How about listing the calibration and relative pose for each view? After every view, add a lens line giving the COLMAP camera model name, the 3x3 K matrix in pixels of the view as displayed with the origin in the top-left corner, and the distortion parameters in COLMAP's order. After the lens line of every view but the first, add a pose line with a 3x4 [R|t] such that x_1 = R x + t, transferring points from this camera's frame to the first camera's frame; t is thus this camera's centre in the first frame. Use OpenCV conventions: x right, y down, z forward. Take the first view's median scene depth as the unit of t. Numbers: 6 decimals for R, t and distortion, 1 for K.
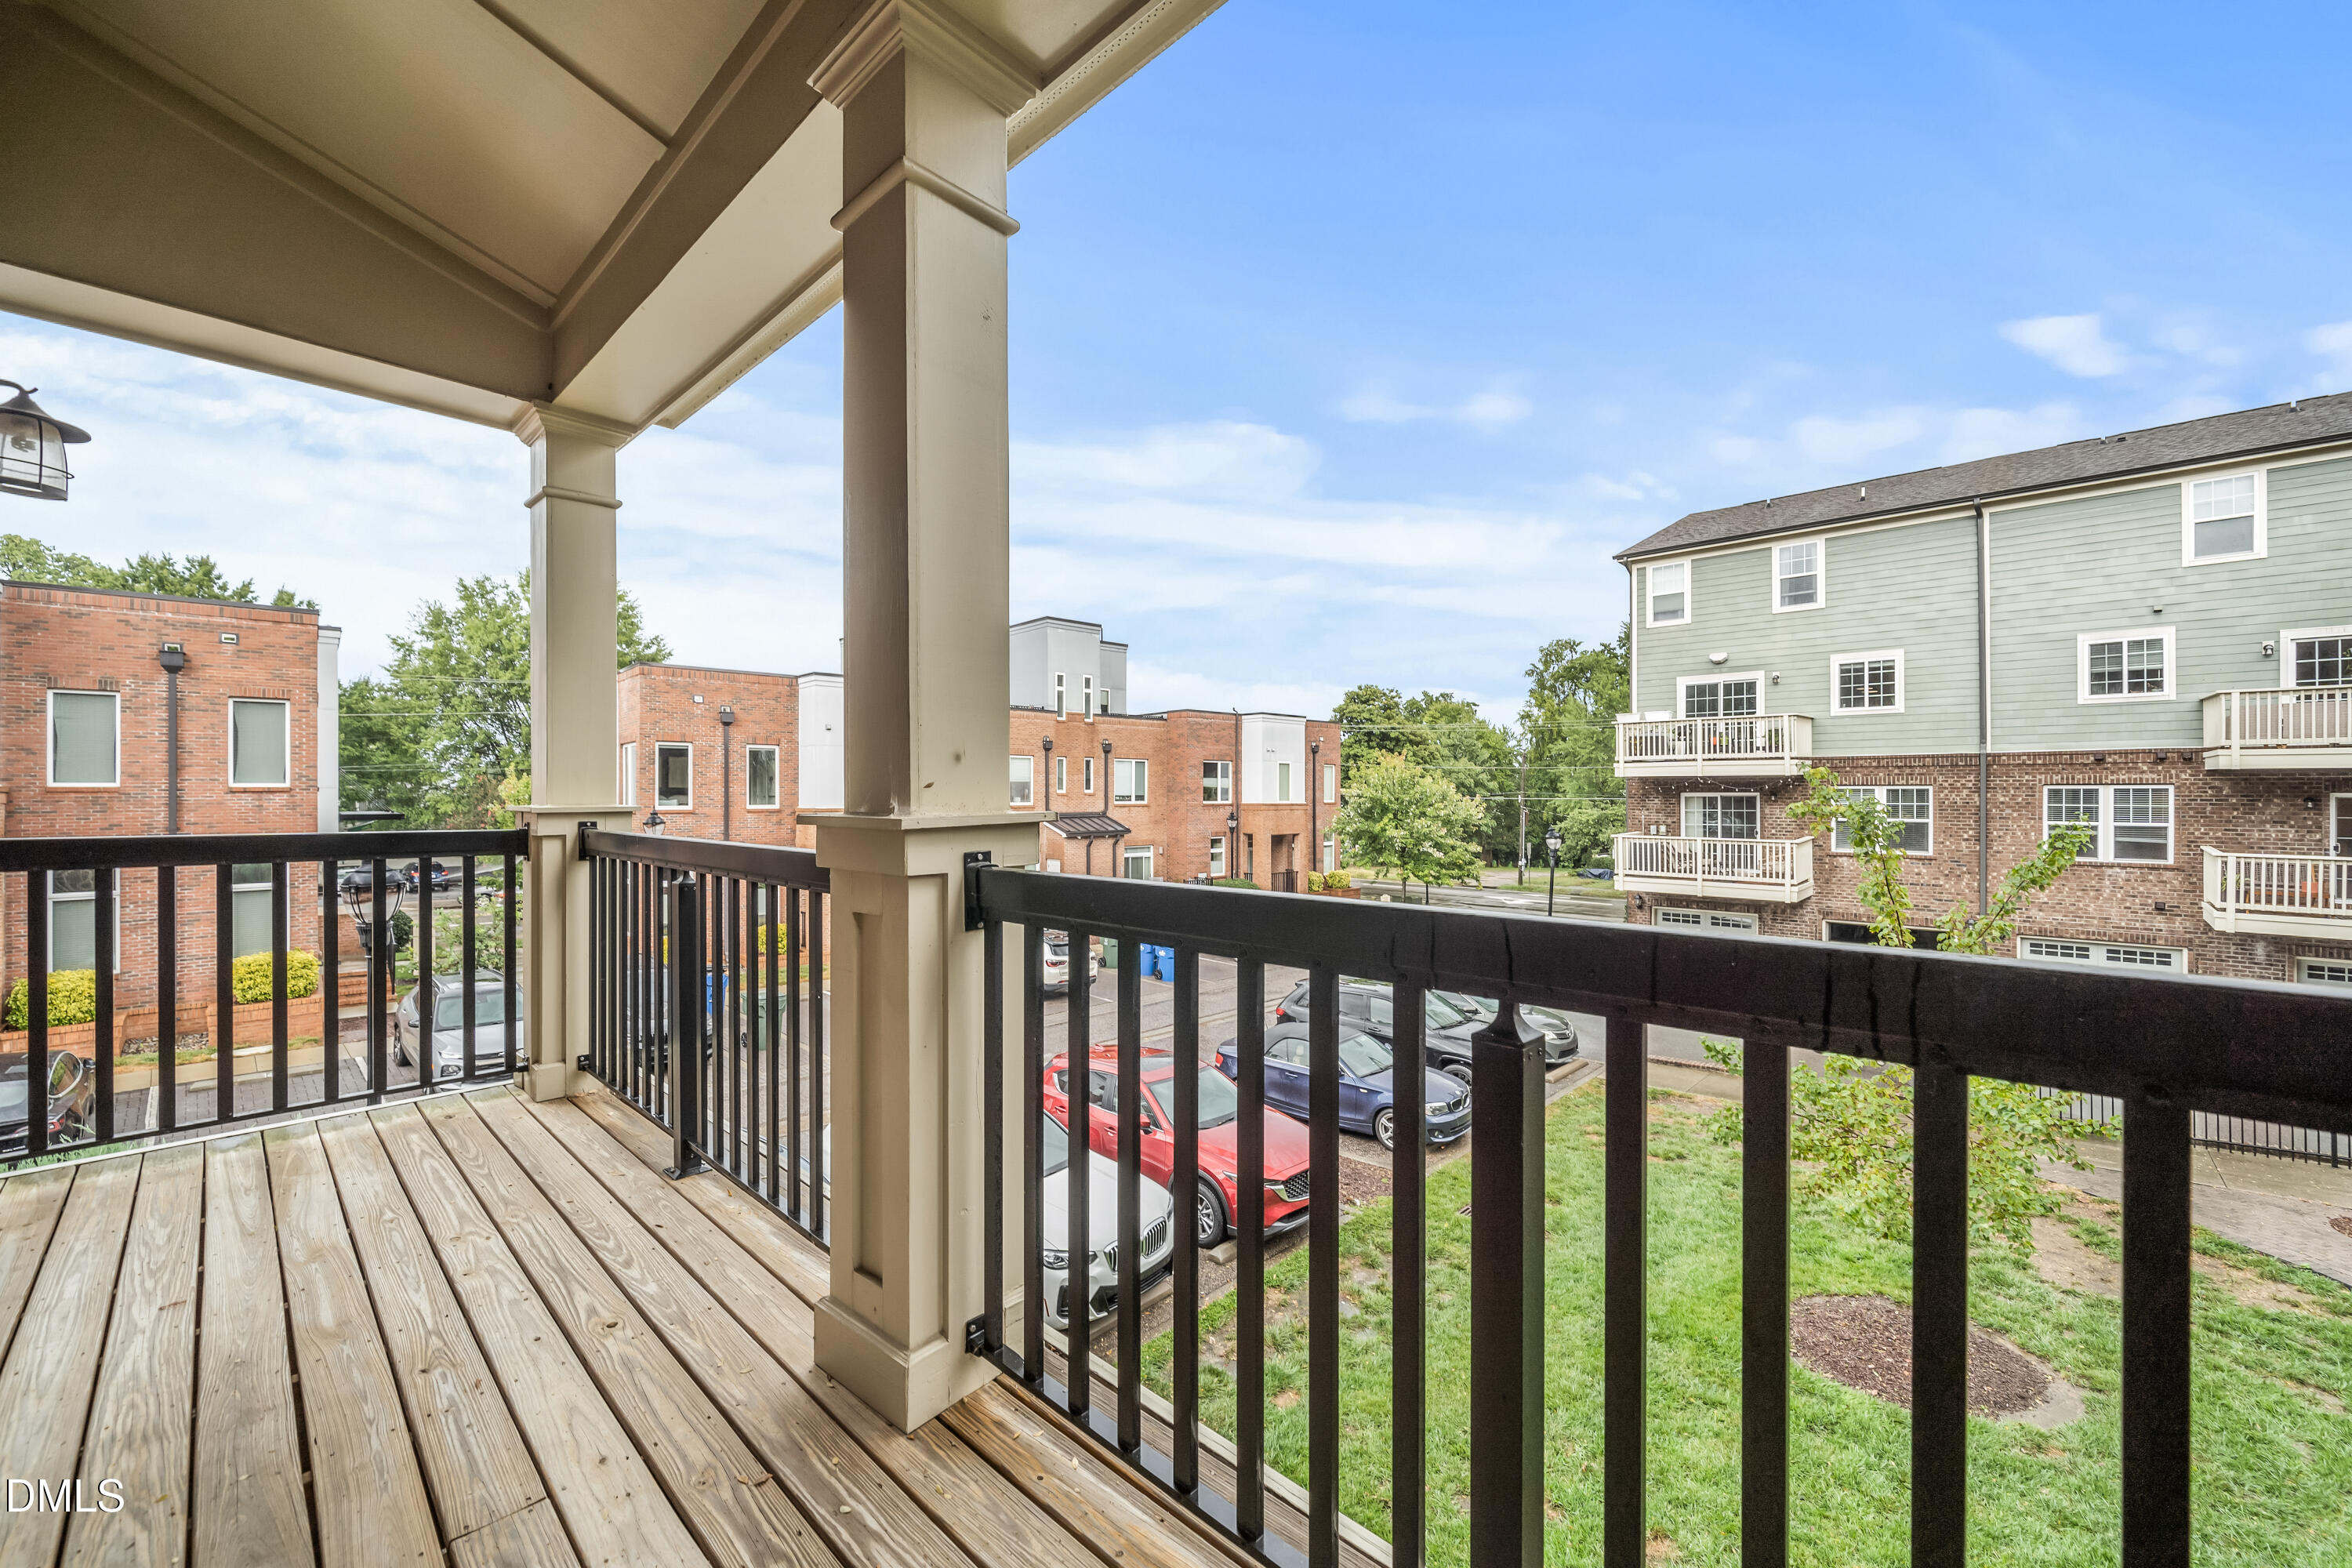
lens RADIAL K [[923.7, 0, 1188.6], [0, 923.7, 794.4], [0, 0, 1]] dist [-0.001951, -0.000239]
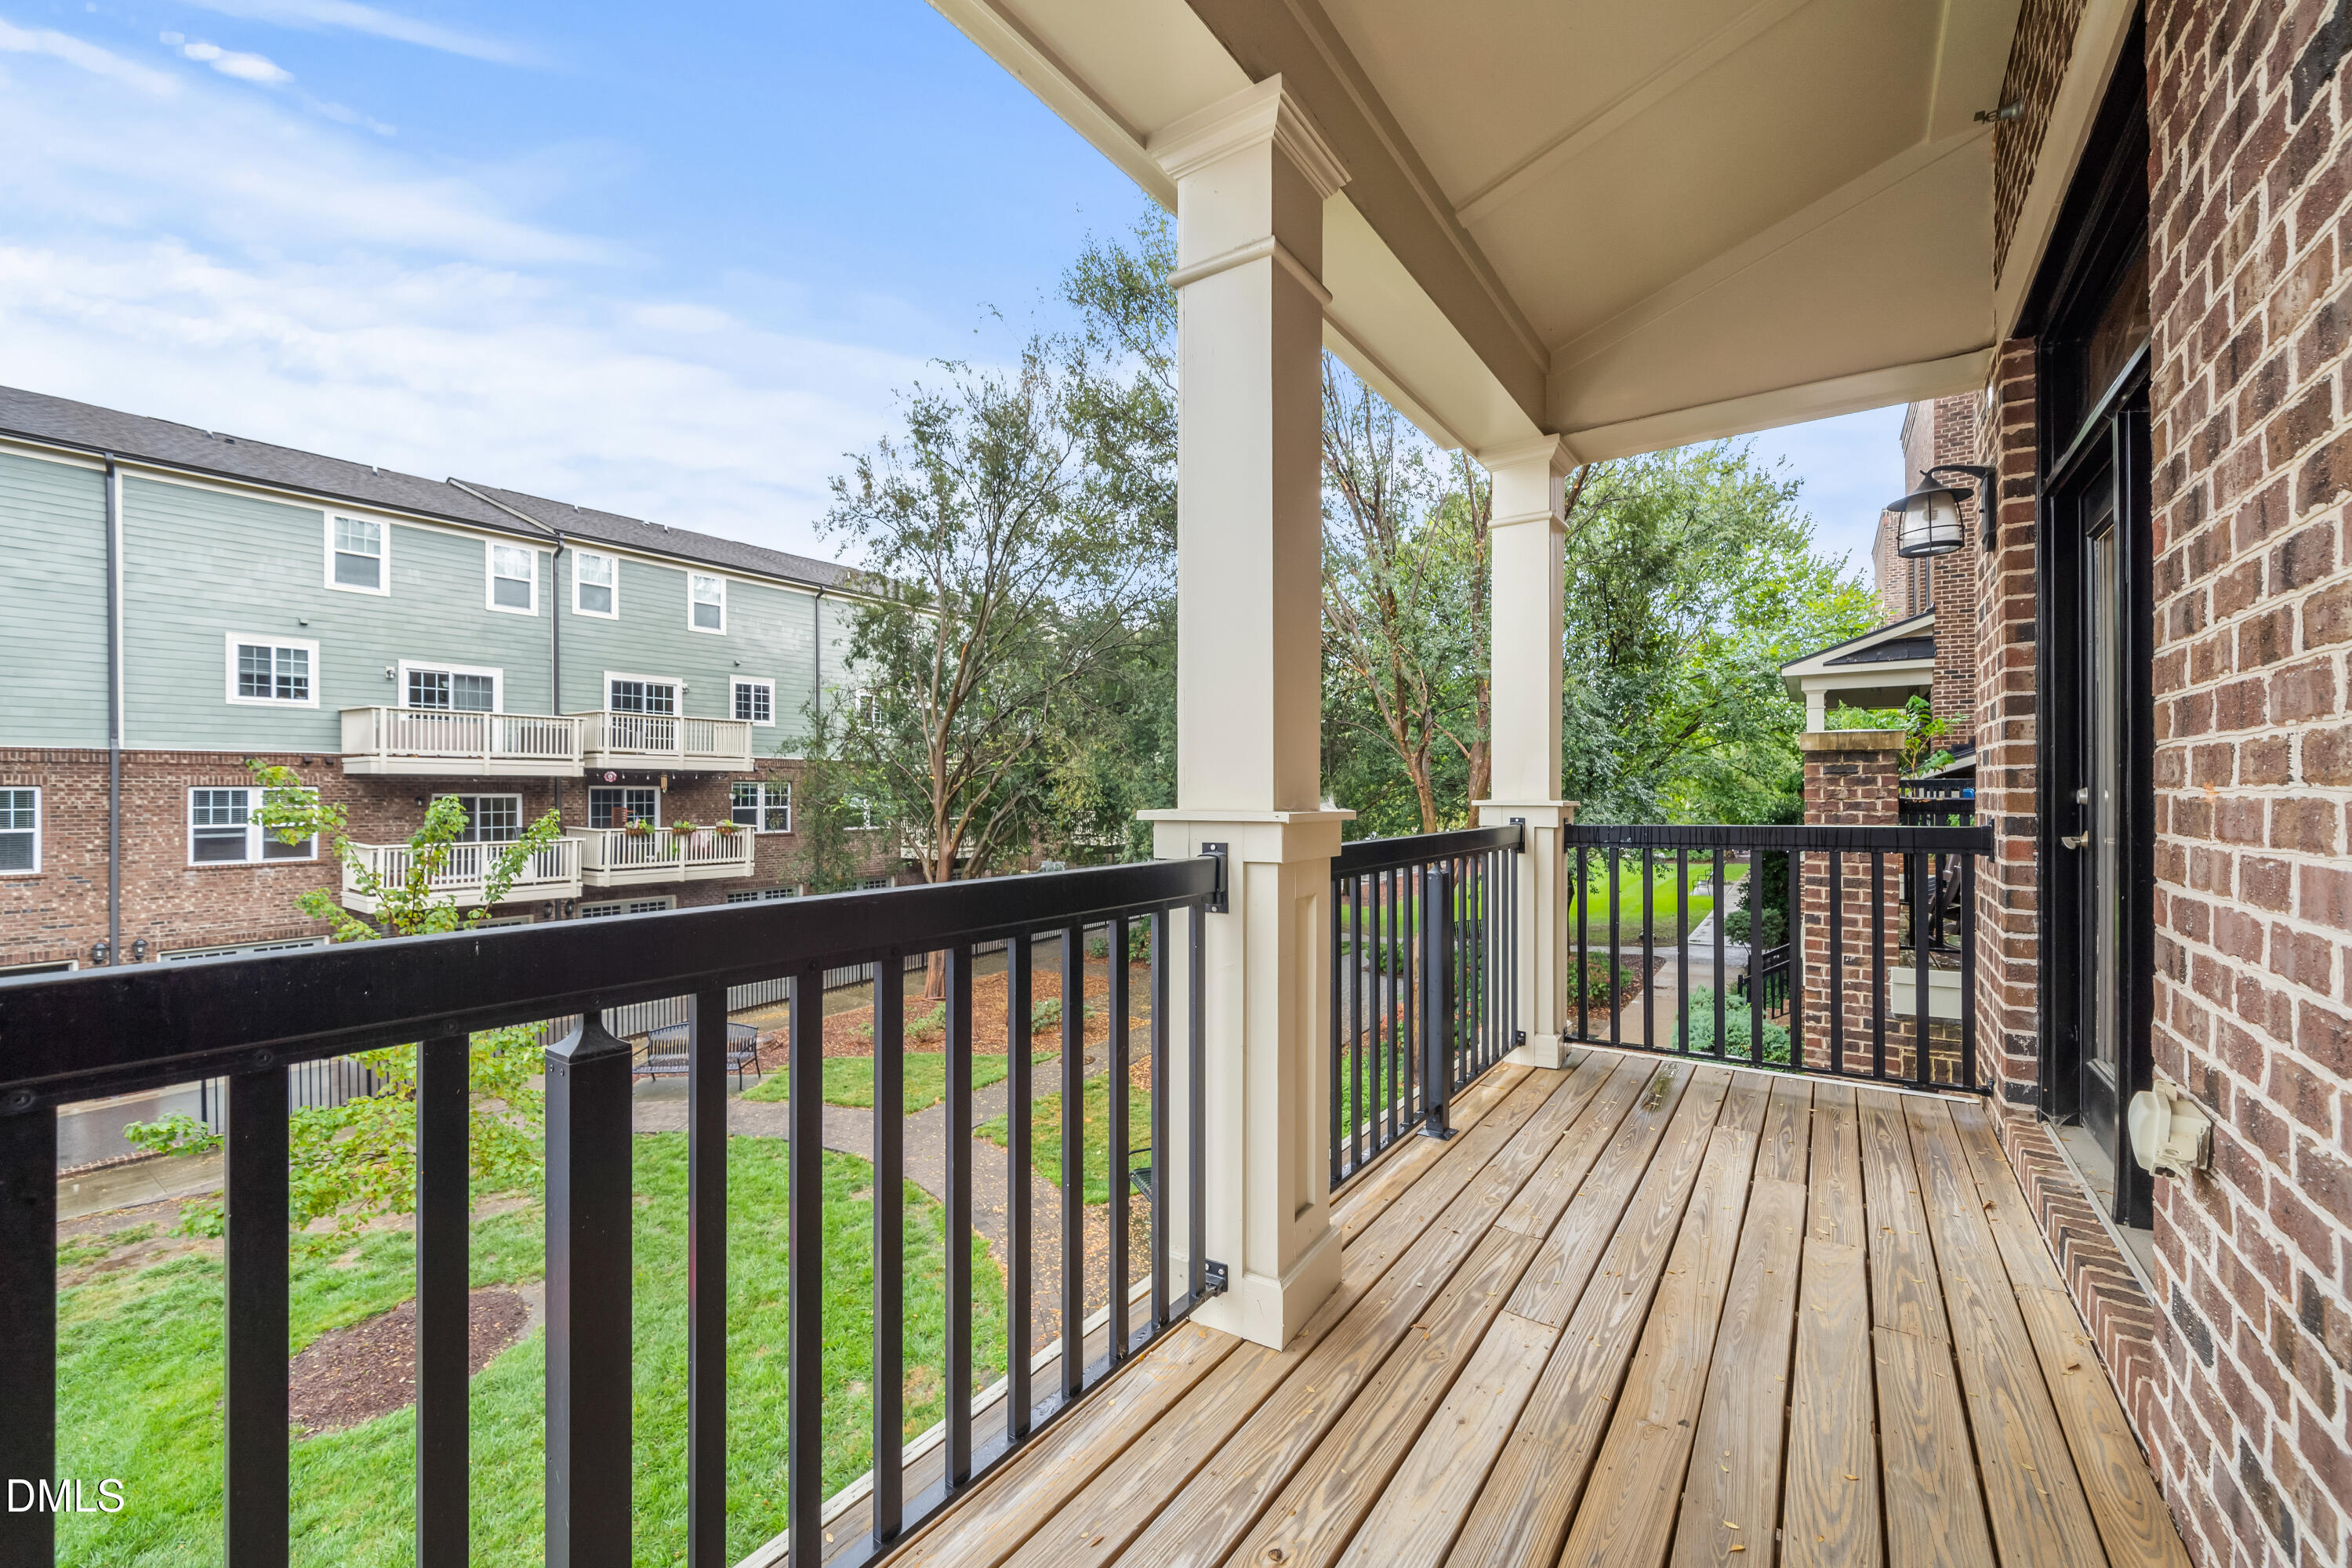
lens RADIAL K [[923.7, 0, 1188.6], [0, 923.7, 794.4], [0, 0, 1]] dist [-0.001951, -0.000239]
pose [[-0.140904, -0.002686, 0.990020, -0.147670], [0.008106, 0.999960, 0.003867, 0.002598], [-0.989990, 0.008570, -0.140876, 0.132785]]
